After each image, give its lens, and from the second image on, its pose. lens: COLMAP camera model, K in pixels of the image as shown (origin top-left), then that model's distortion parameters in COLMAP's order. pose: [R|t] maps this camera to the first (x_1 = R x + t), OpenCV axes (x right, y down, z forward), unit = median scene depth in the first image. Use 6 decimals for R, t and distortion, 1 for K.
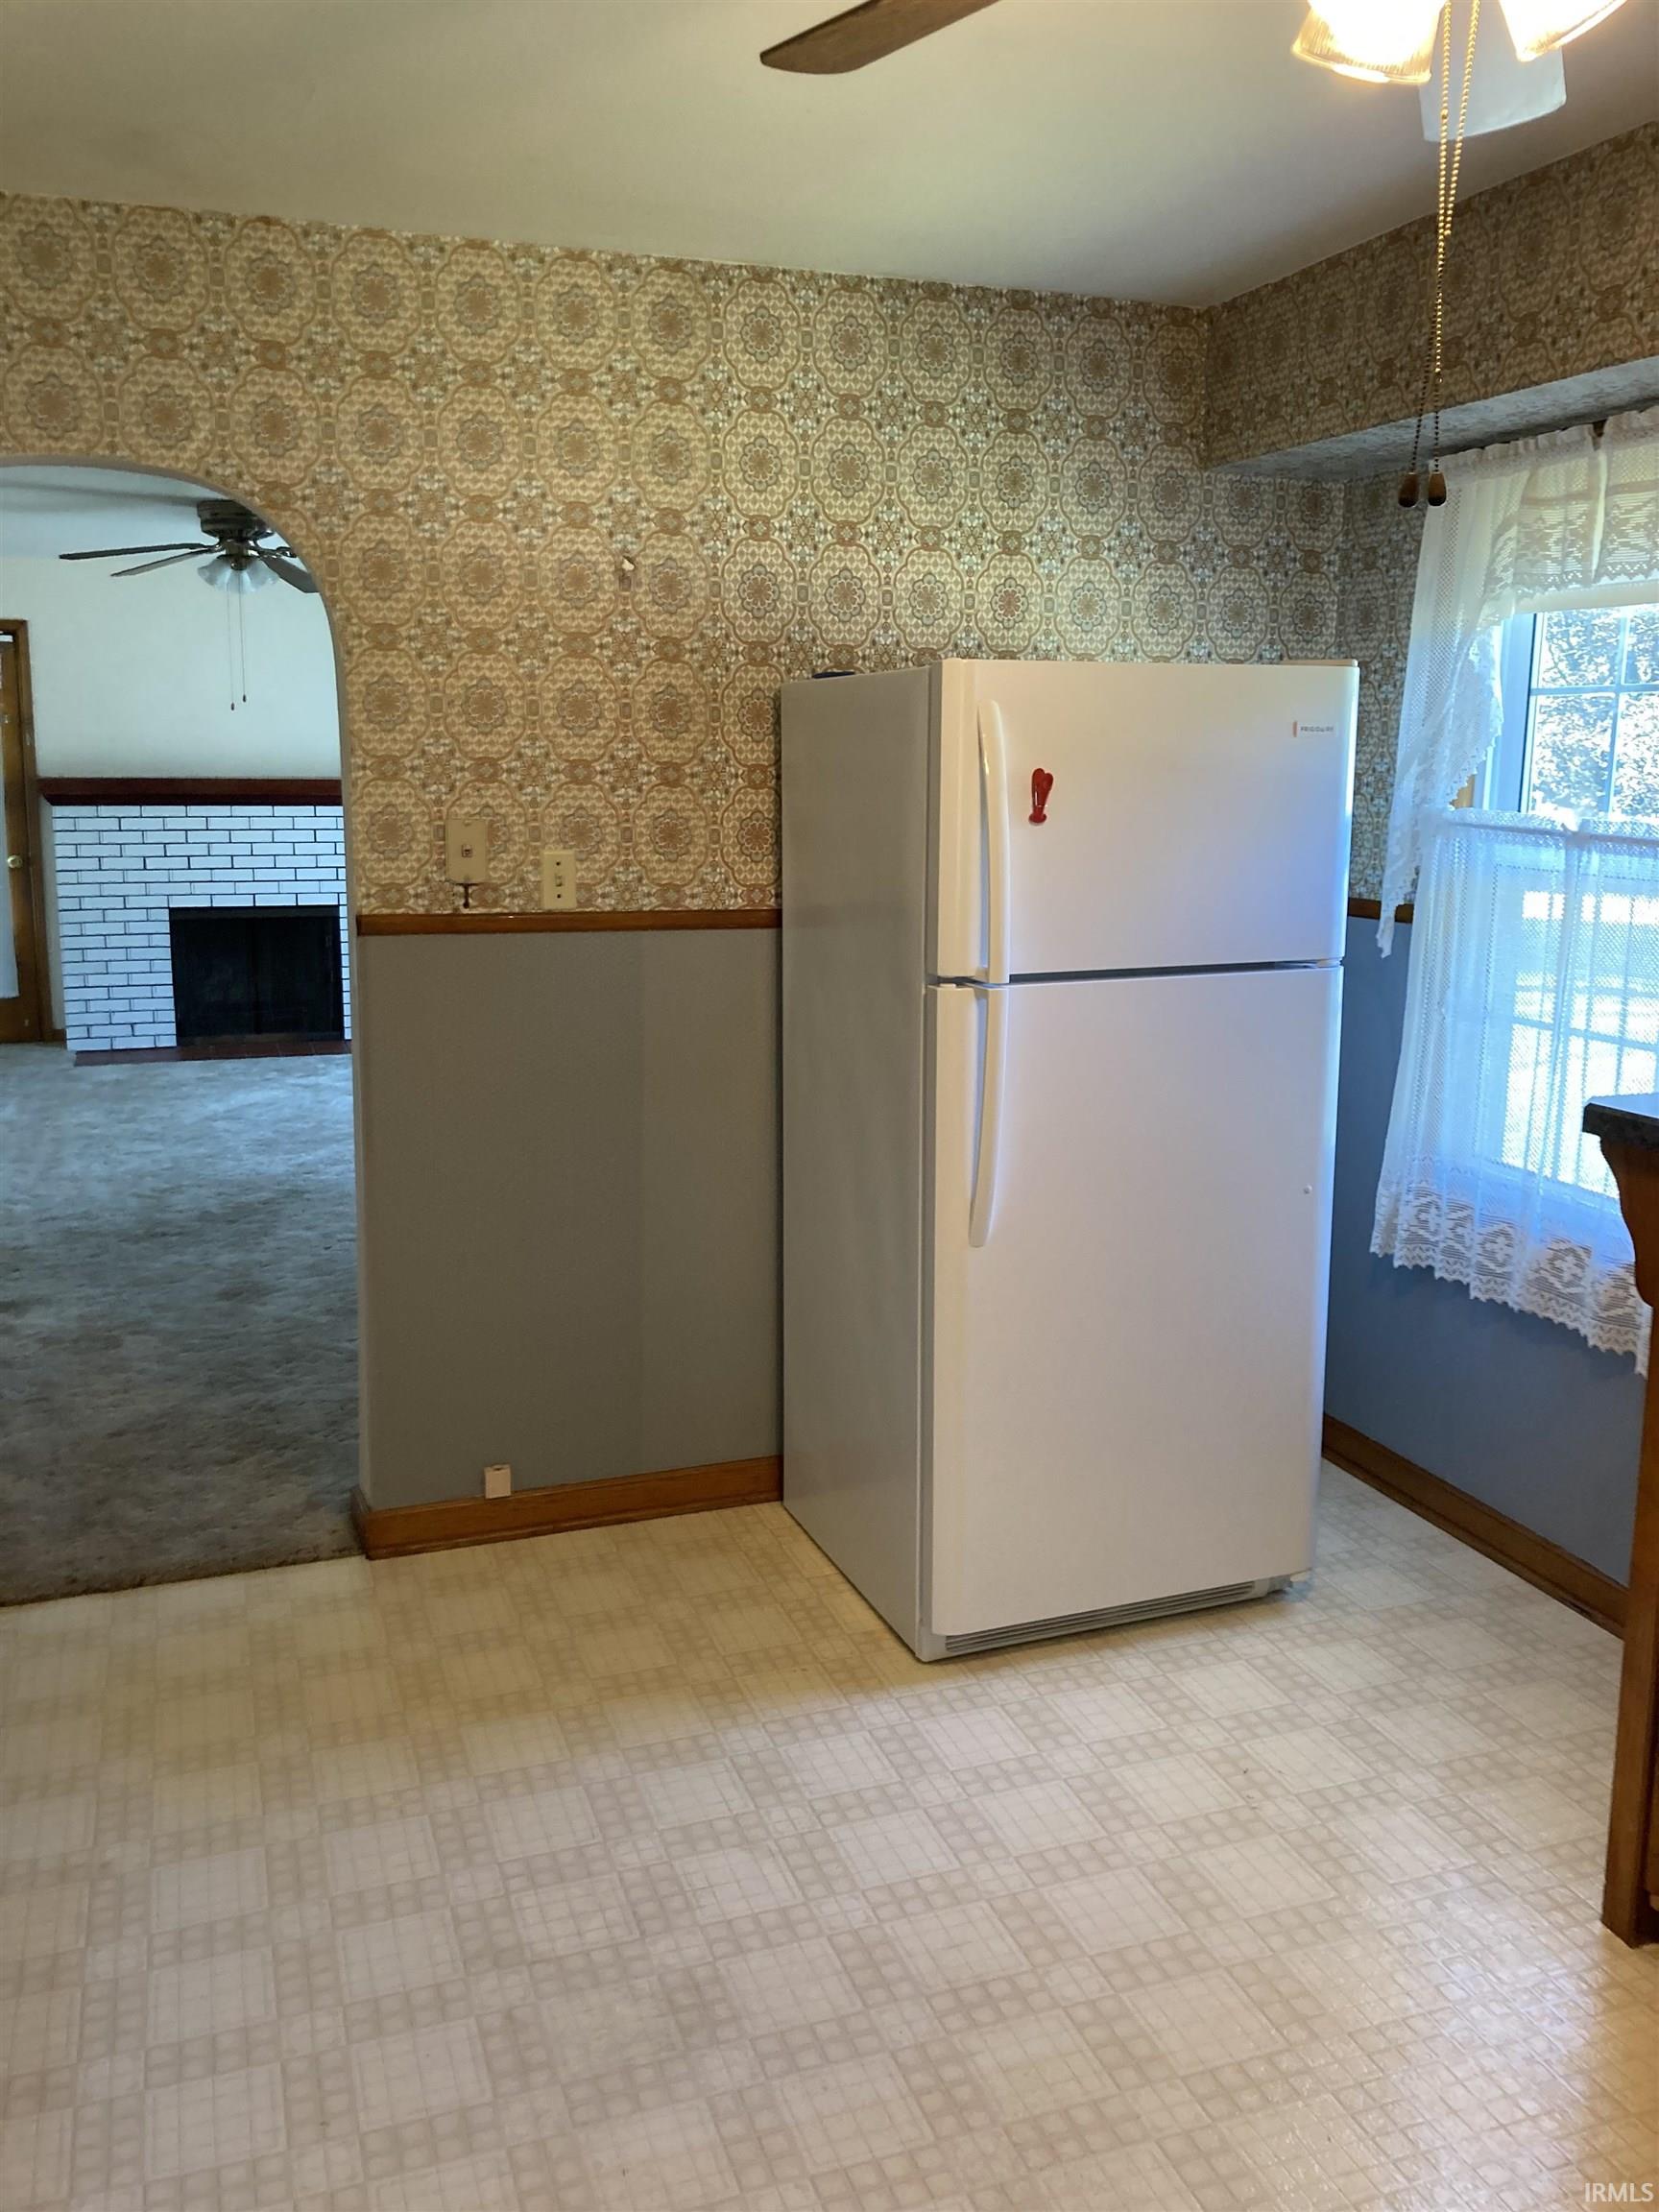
lens RADIAL K [[1807.7, 0, 894.9], [0, 1807.7, 1052.9], [0, 0, 1]] dist [-0.059440, -0.012905]
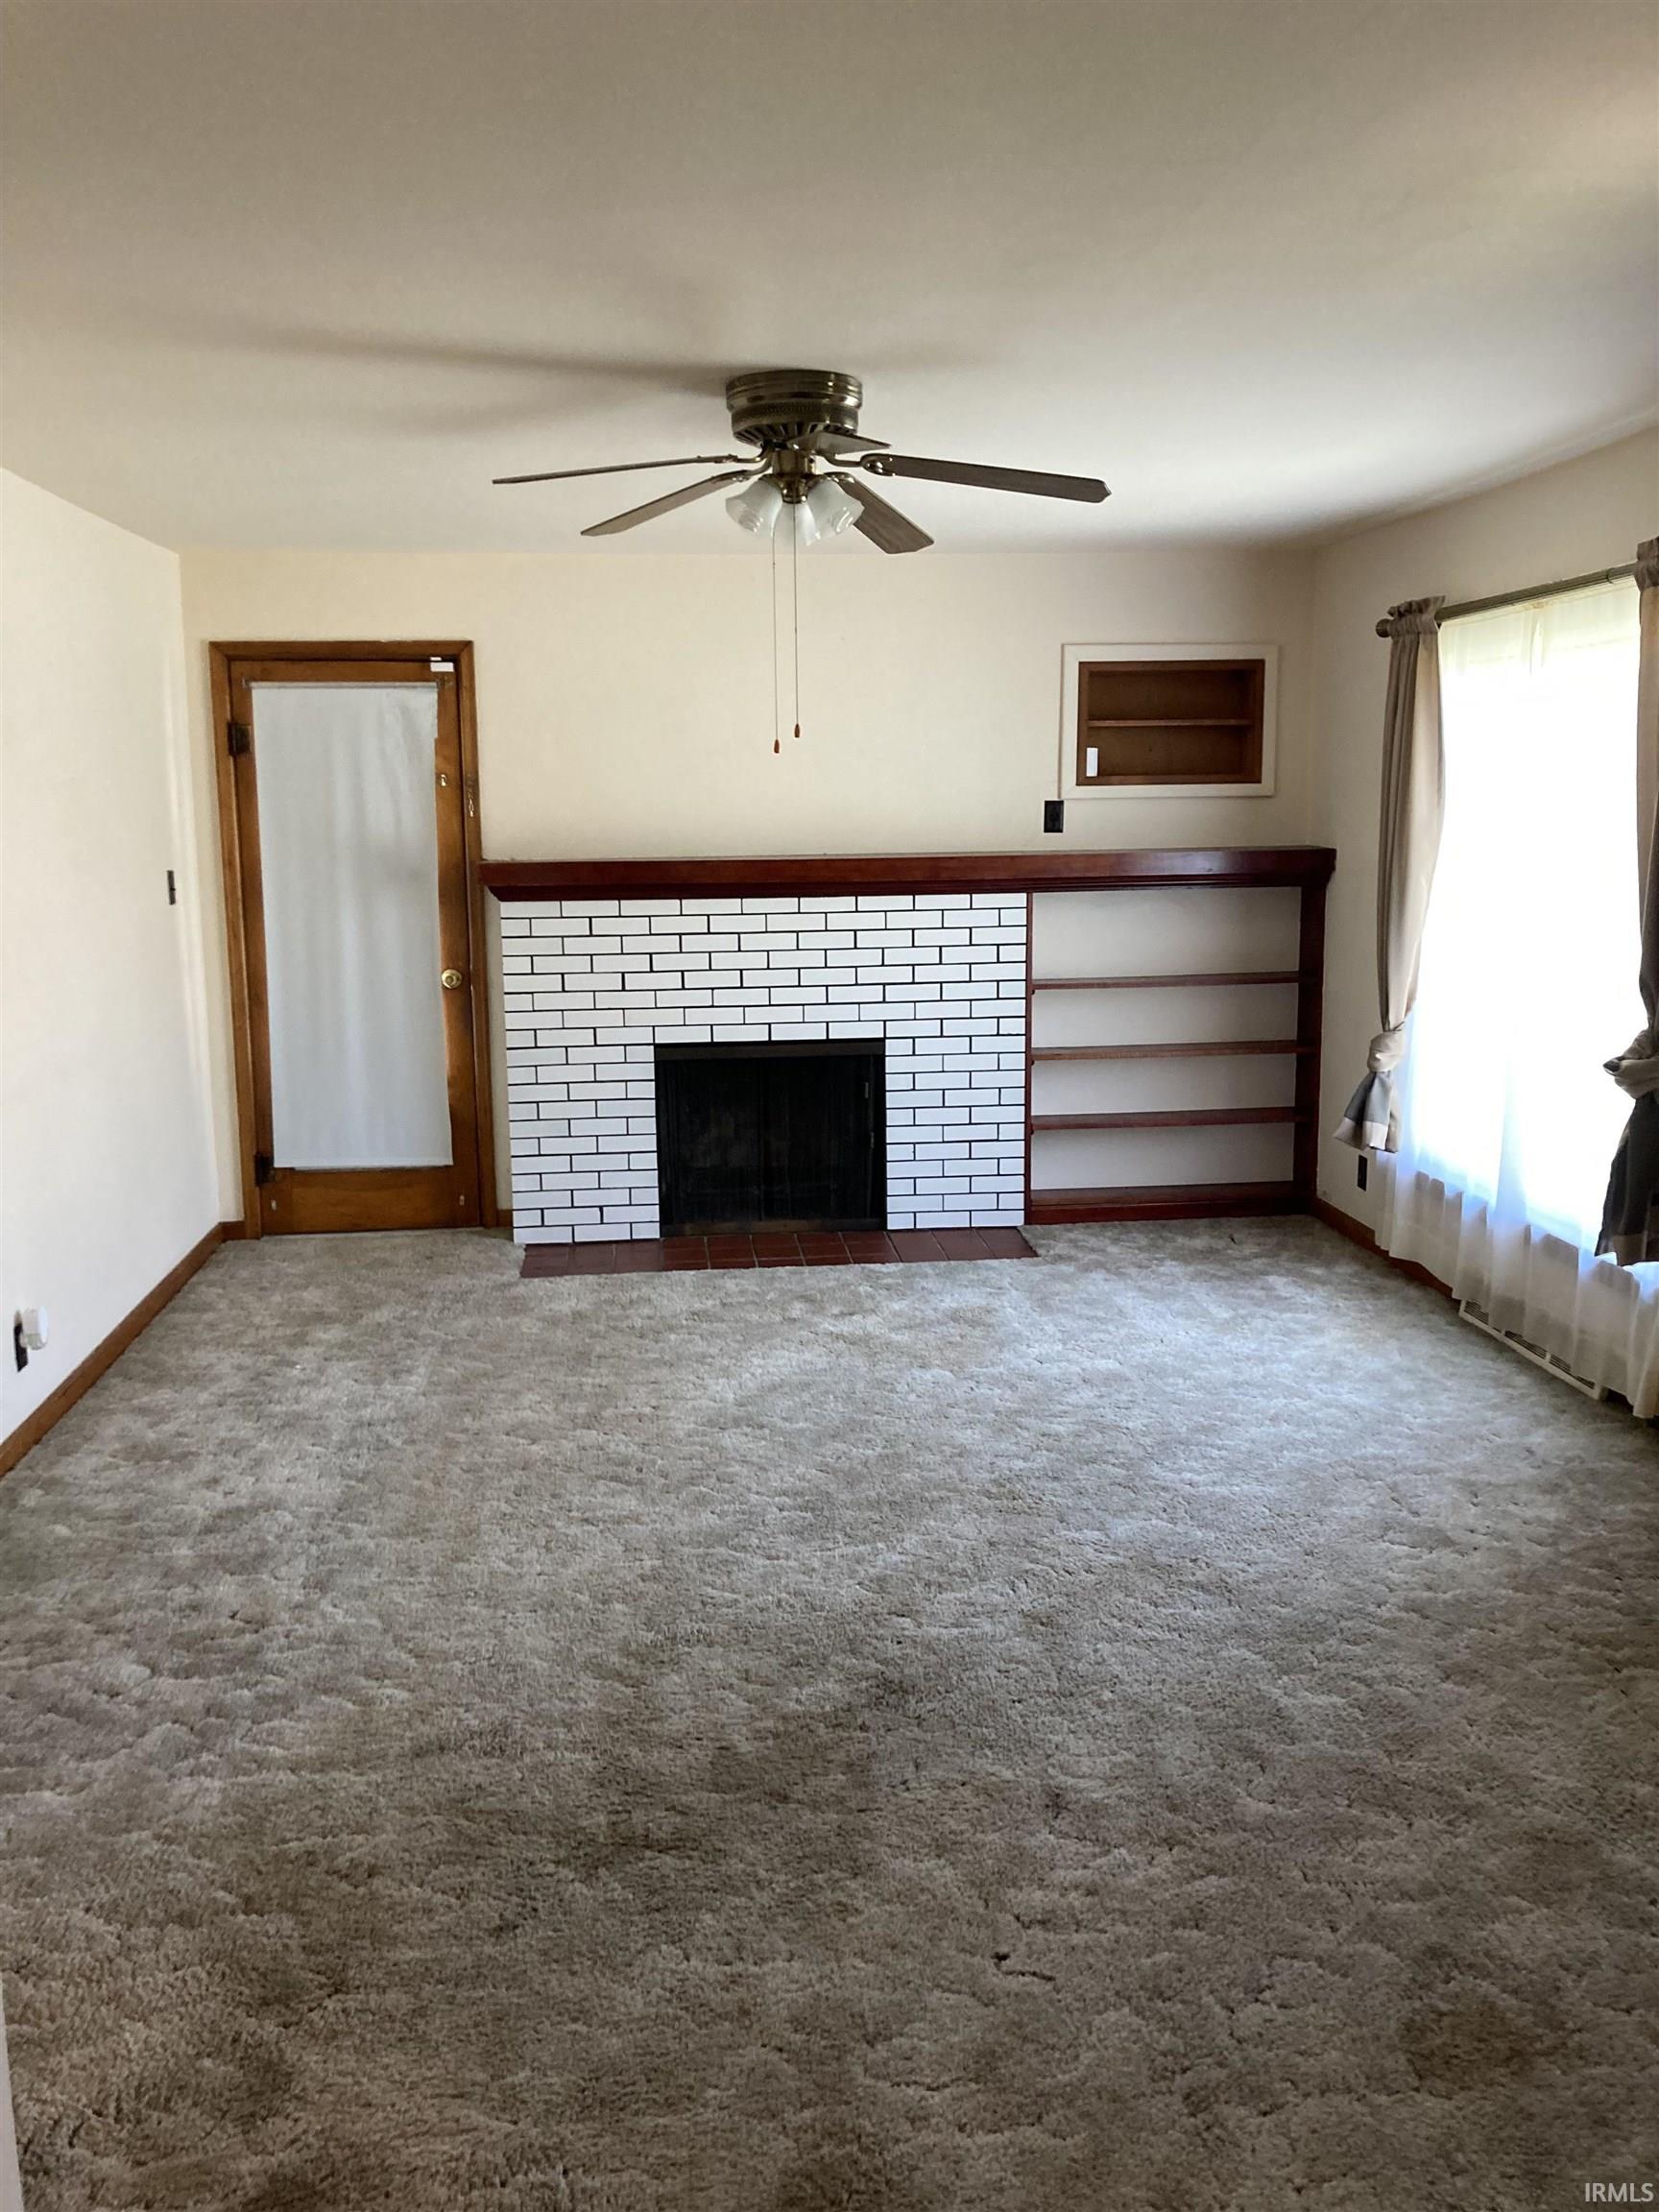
lens RADIAL K [[1807.7, 0, 831.1], [0, 1807.7, 1108.0], [0, 0, 1]] dist [-0.059440, -0.012905]
pose [[0.961027, 0.026250, -0.275207, -0.145798], [-0.026625, 0.999643, 0.002373, -0.060773], [0.275171, 0.005047, 0.961382, 0.343081]]
